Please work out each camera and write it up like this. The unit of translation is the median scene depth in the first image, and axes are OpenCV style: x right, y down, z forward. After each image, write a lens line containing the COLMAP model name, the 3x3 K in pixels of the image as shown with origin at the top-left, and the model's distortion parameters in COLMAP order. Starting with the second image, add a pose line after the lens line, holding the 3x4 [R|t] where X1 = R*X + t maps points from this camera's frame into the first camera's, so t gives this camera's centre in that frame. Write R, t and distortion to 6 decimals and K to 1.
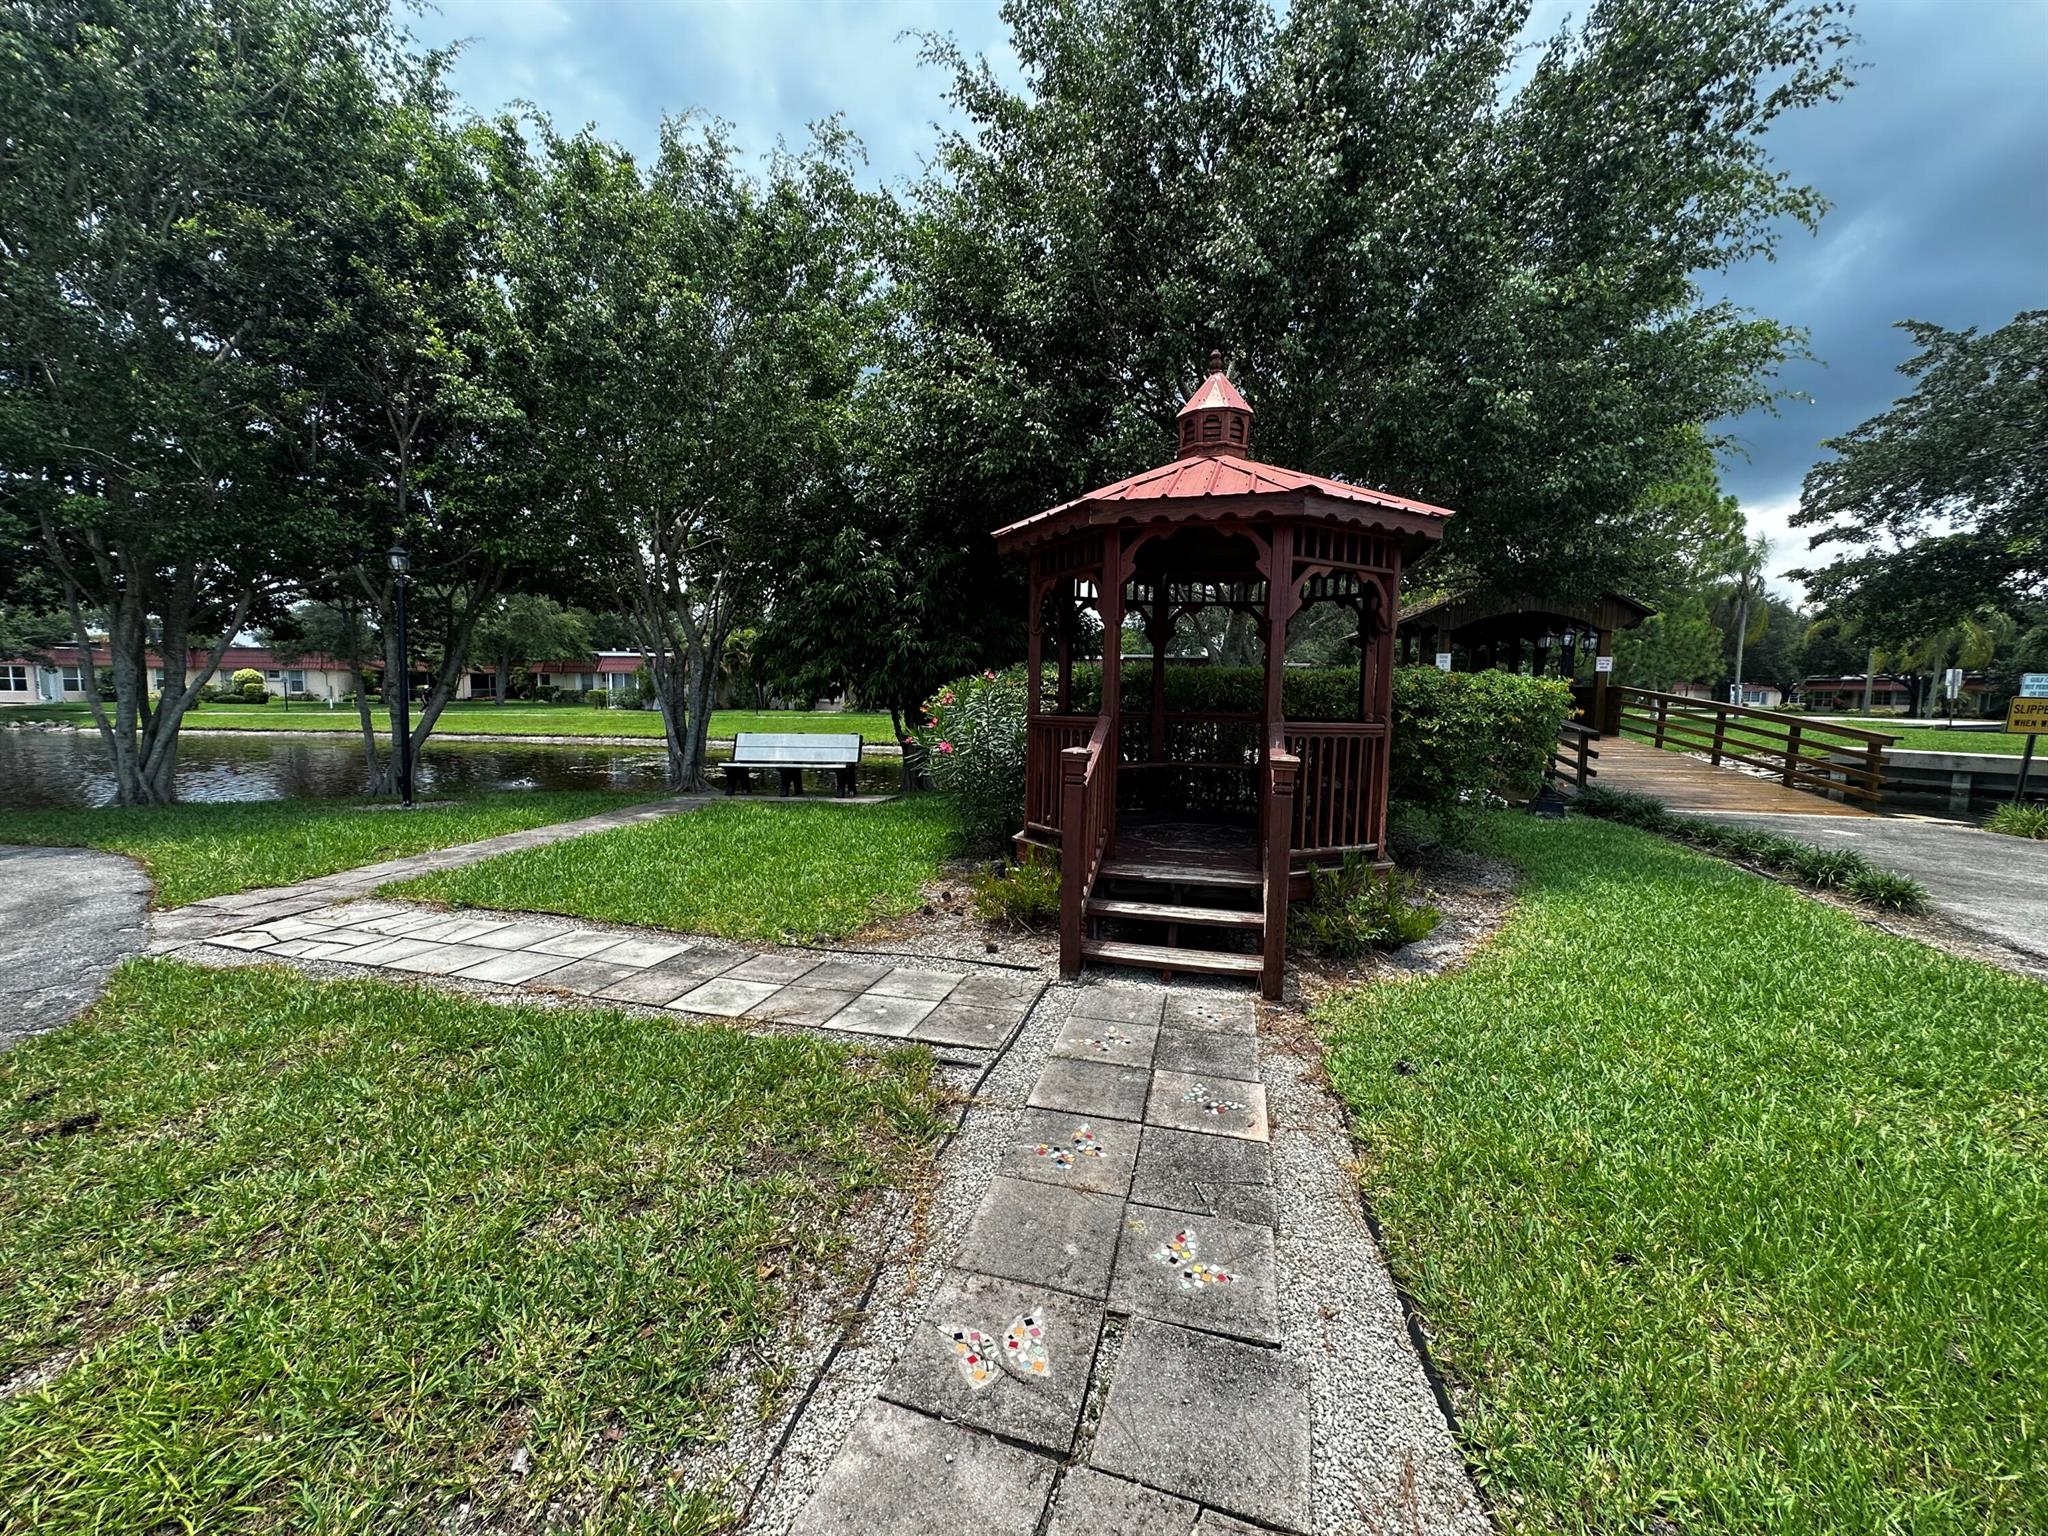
lens RADIAL K [[814.9, 0, 1024.0], [0, 814.9, 768.0], [0, 0, 1]] dist [-0.000856, -0.000330]
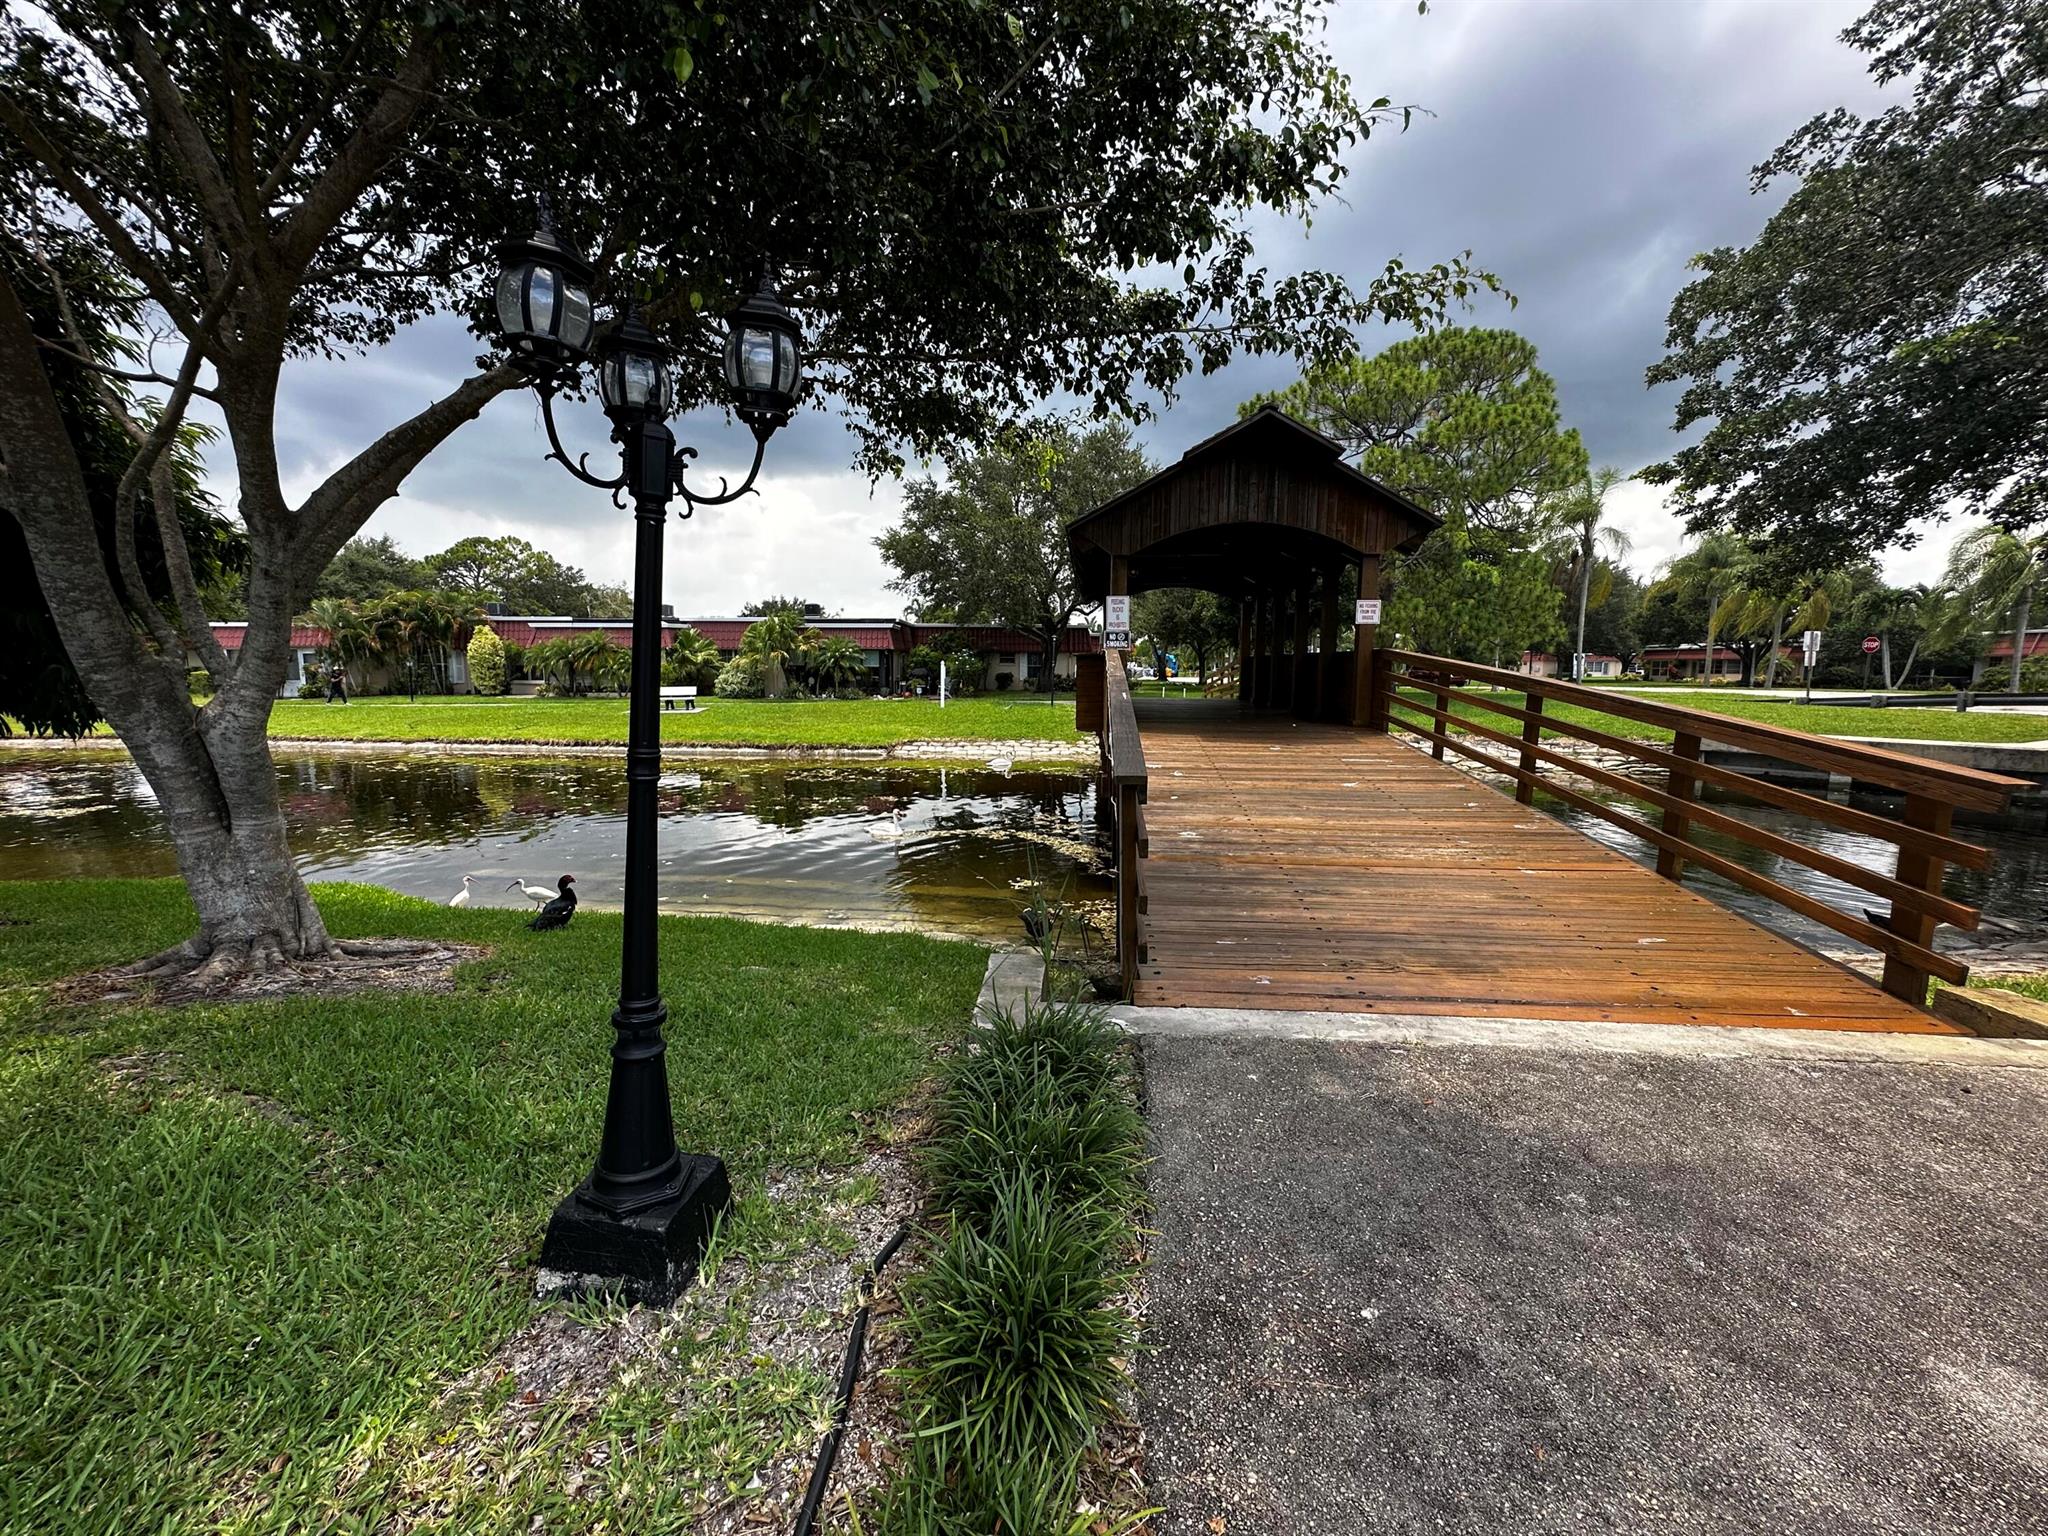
lens RADIAL K [[814.9, 0, 1024.0], [0, 814.9, 768.0], [0, 0, 1]] dist [-0.000856, -0.000330]
pose [[0.992867, -0.023057, 0.116978, 0.140775], [0.019654, 0.999352, 0.030156, -0.013328], [-0.117598, -0.027642, 0.992677, 0.156043]]
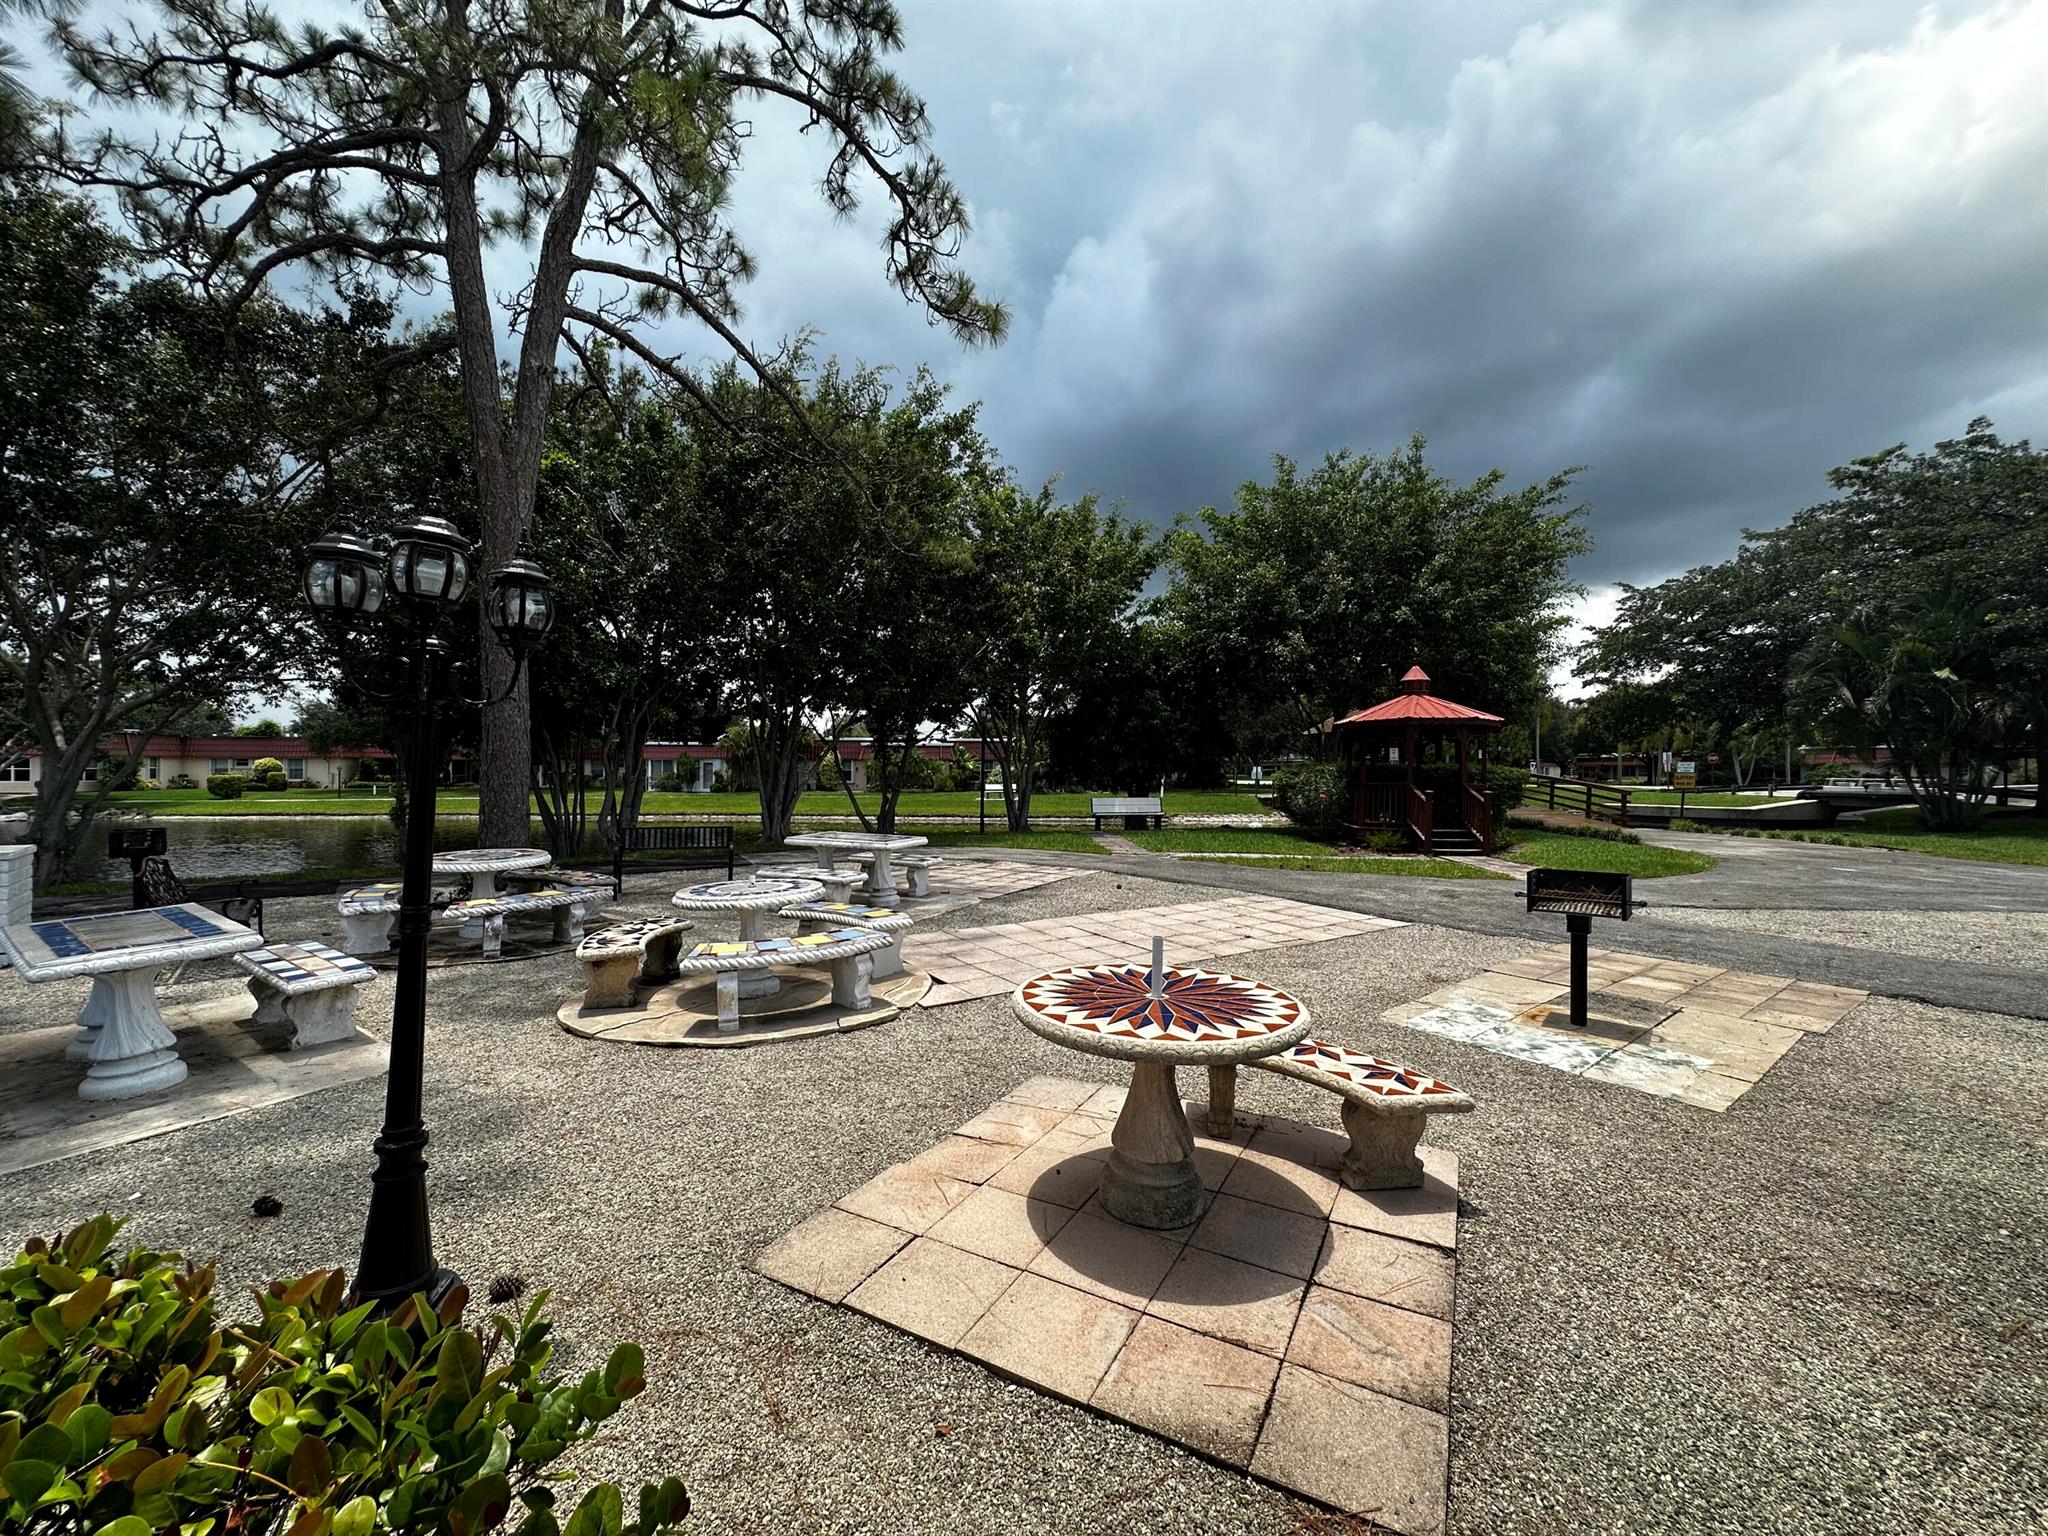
lens RADIAL K [[814.9, 0, 1024.0], [0, 814.9, 768.0], [0, 0, 1]] dist [-0.000856, -0.000330]
pose [[0.985551, -0.008130, 0.169187, -0.194684], [0.024487, 0.995193, -0.094817, 0.014588], [-0.167602, 0.097590, 0.981013, -0.188273]]
